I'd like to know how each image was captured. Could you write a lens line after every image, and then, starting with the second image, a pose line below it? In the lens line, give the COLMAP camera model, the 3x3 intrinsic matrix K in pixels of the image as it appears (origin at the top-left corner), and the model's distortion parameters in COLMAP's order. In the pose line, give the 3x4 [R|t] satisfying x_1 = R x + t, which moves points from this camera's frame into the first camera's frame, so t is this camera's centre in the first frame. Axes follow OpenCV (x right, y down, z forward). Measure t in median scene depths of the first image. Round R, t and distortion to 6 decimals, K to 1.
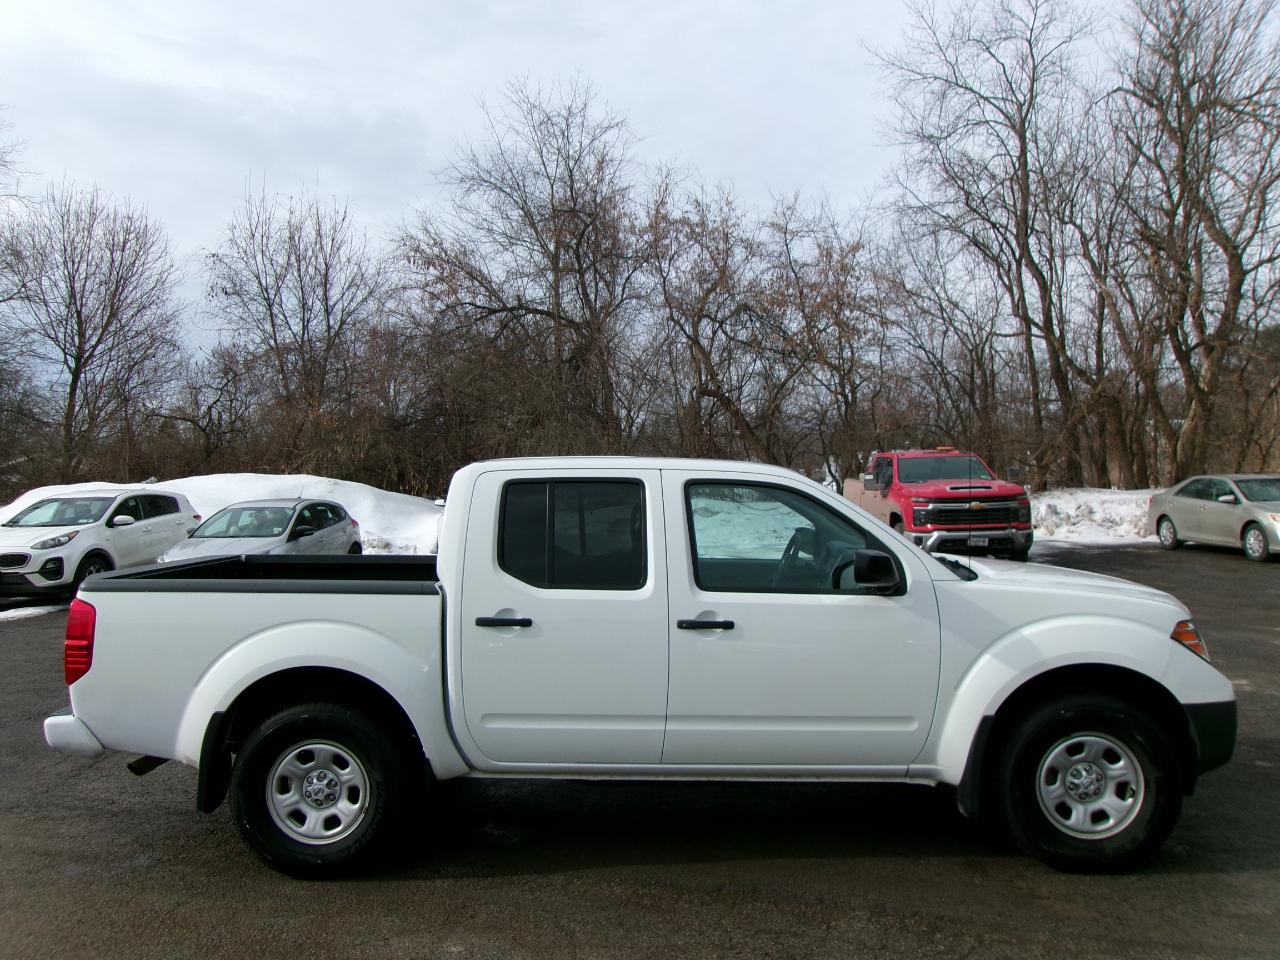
lens RADIAL K [[992.7, 0, 630.5], [0, 992.7, 472.3], [0, 0, 1]] dist [-0.017581, 0.039905]
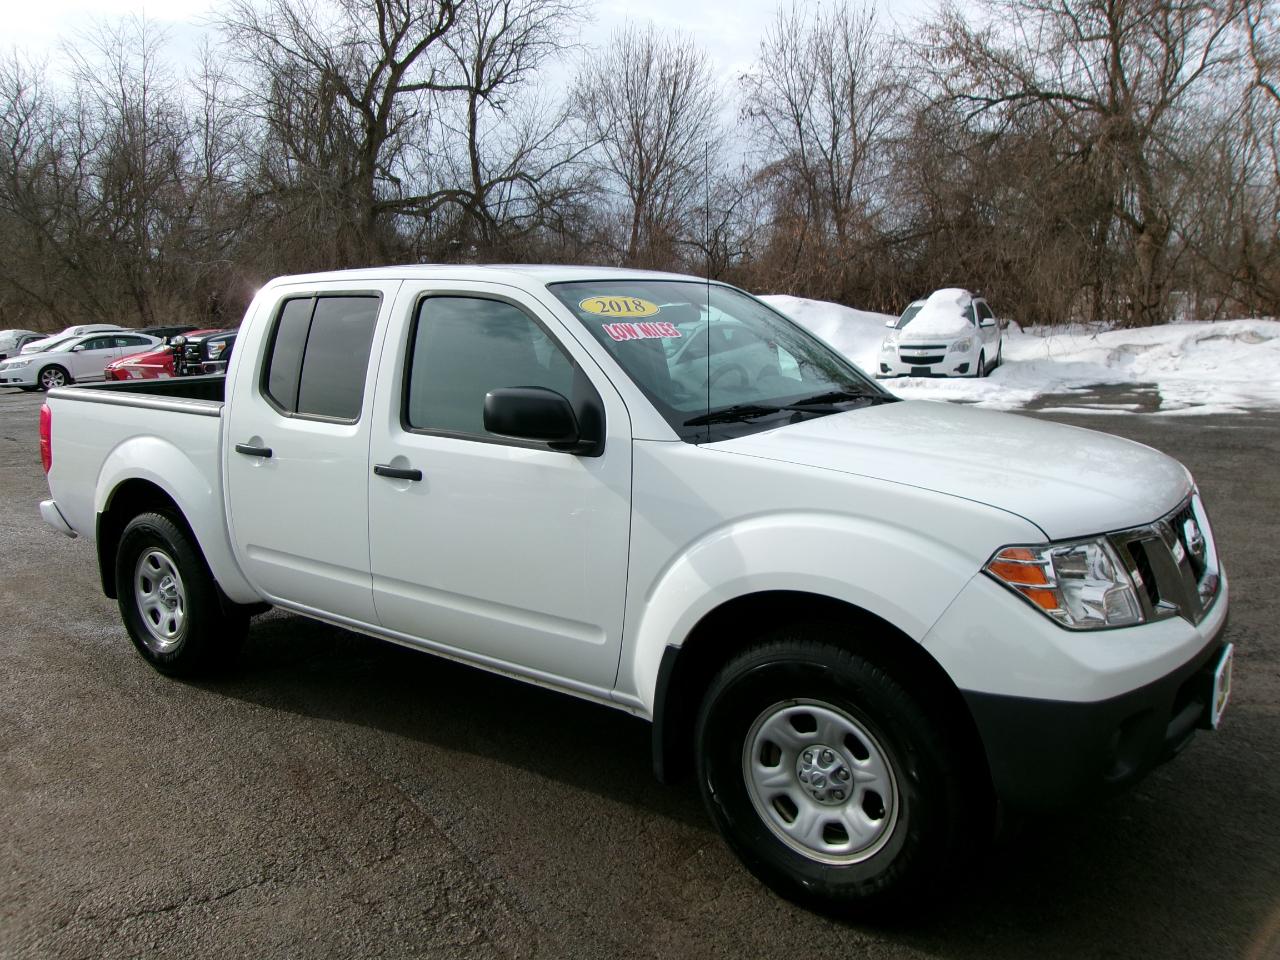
lens RADIAL K [[992.7, 0, 641.1], [0, 992.7, 468.6], [0, 0, 1]] dist [-0.017581, 0.039905]
pose [[0.820740, 0.085977, -0.564796, 0.691601], [0.013709, 0.985362, 0.169921, 0.014631], [0.571138, -0.147204, 0.807547, 0.453049]]
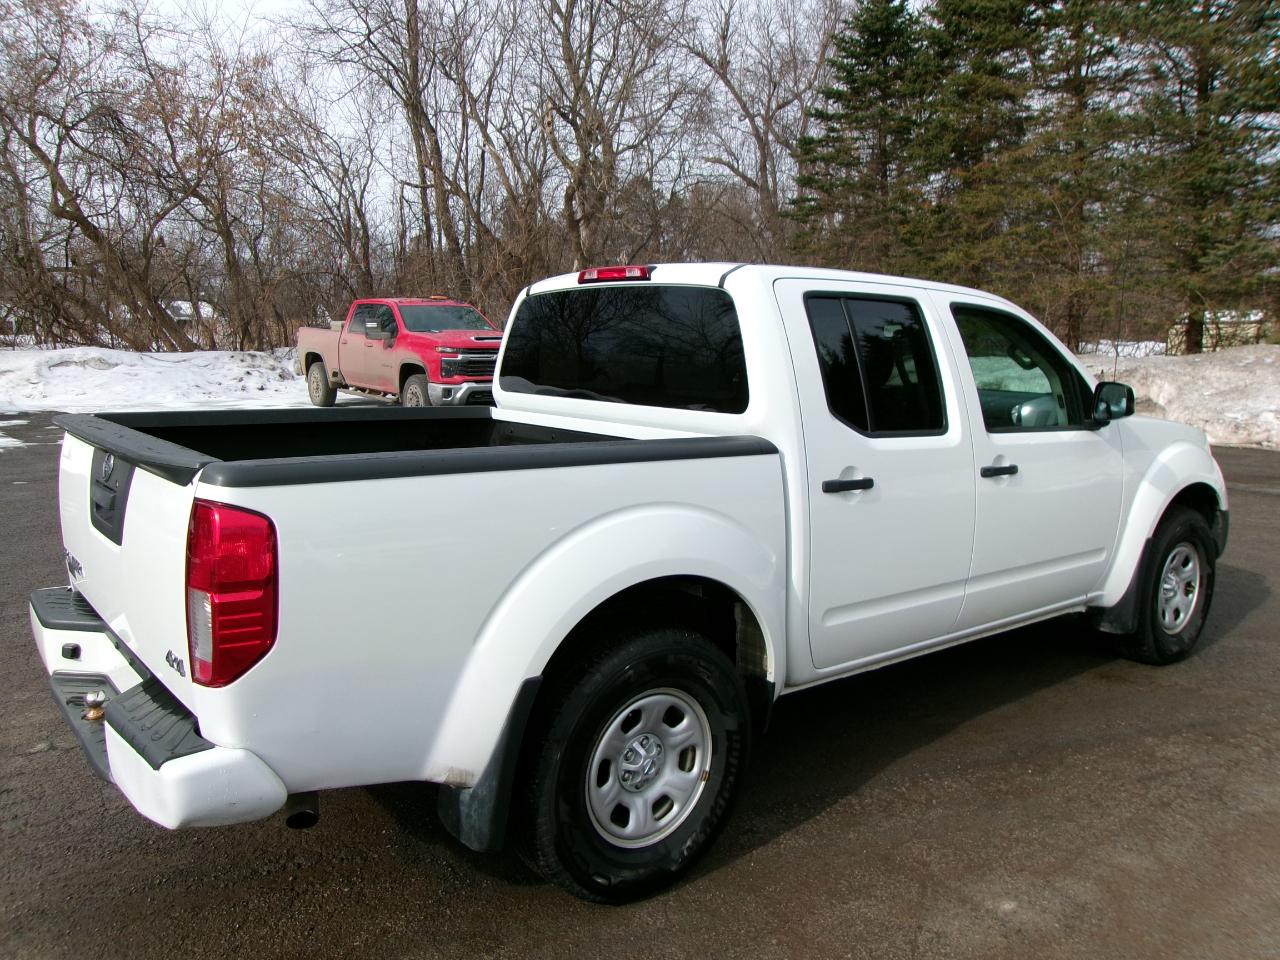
lens RADIAL K [[992.7, 0, 643.8], [0, 992.7, 477.0], [0, 0, 1]] dist [-0.017581, 0.039905]
pose [[0.760743, -0.067242, 0.645561, -0.718359], [-0.028697, 0.990162, 0.136953, 0.047753], [-0.648419, -0.122712, 0.751329, 0.540905]]
